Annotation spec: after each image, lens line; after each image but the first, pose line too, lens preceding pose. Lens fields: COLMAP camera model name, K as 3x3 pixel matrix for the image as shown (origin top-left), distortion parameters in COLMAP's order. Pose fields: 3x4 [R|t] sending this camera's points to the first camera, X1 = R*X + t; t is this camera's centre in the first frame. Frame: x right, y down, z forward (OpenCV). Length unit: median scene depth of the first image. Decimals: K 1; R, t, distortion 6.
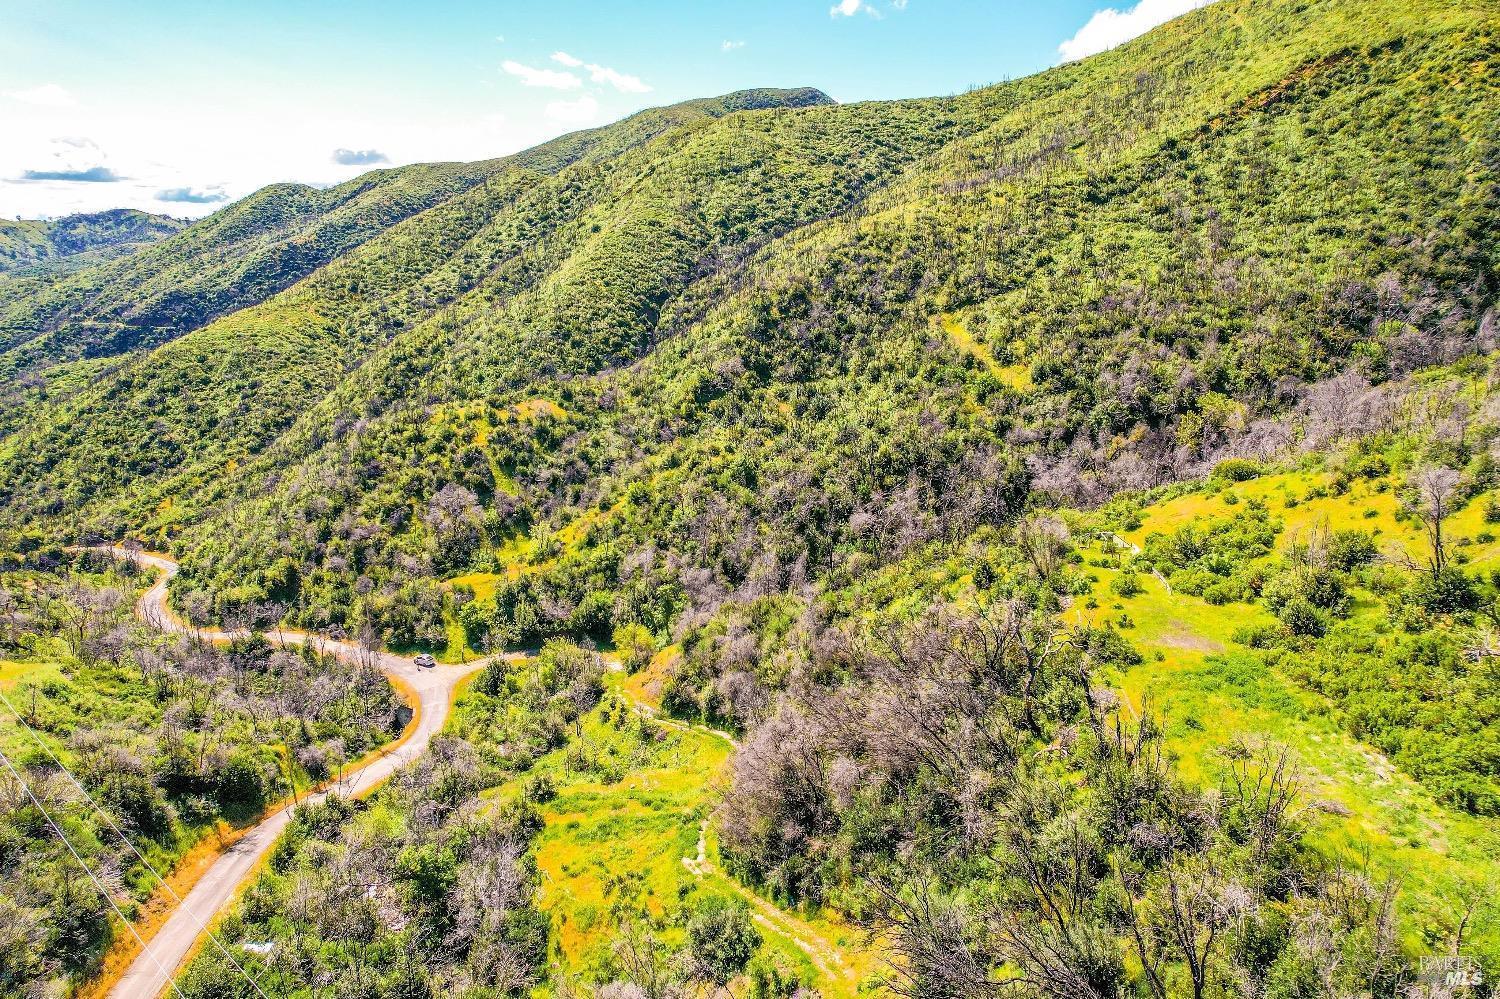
lens RADIAL K [[949.0, 0, 747.1], [0, 949.0, 492.6], [0, 0, 1]] dist [-0.044120, 0.068104]
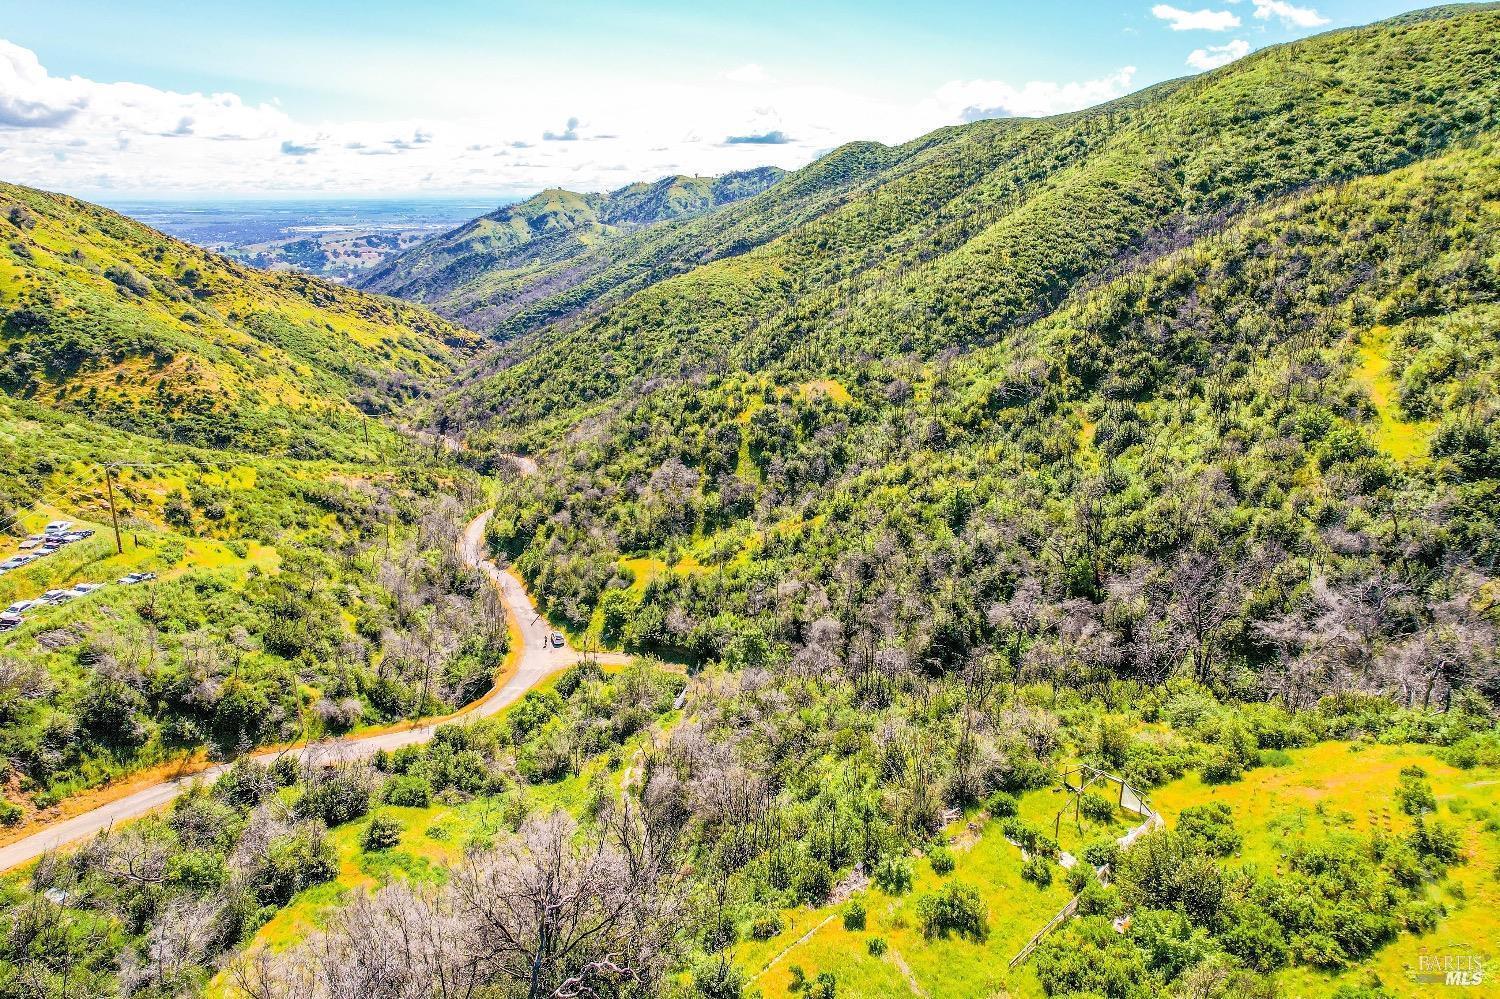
lens RADIAL K [[949.0, 0, 747.1], [0, 949.0, 492.6], [0, 0, 1]] dist [-0.044120, 0.068104]
pose [[0.824305, 0.184331, -0.535297, 0.162233], [-0.162559, 0.982759, 0.088090, -0.044766], [0.542306, 0.014404, 0.840058, 0.151312]]
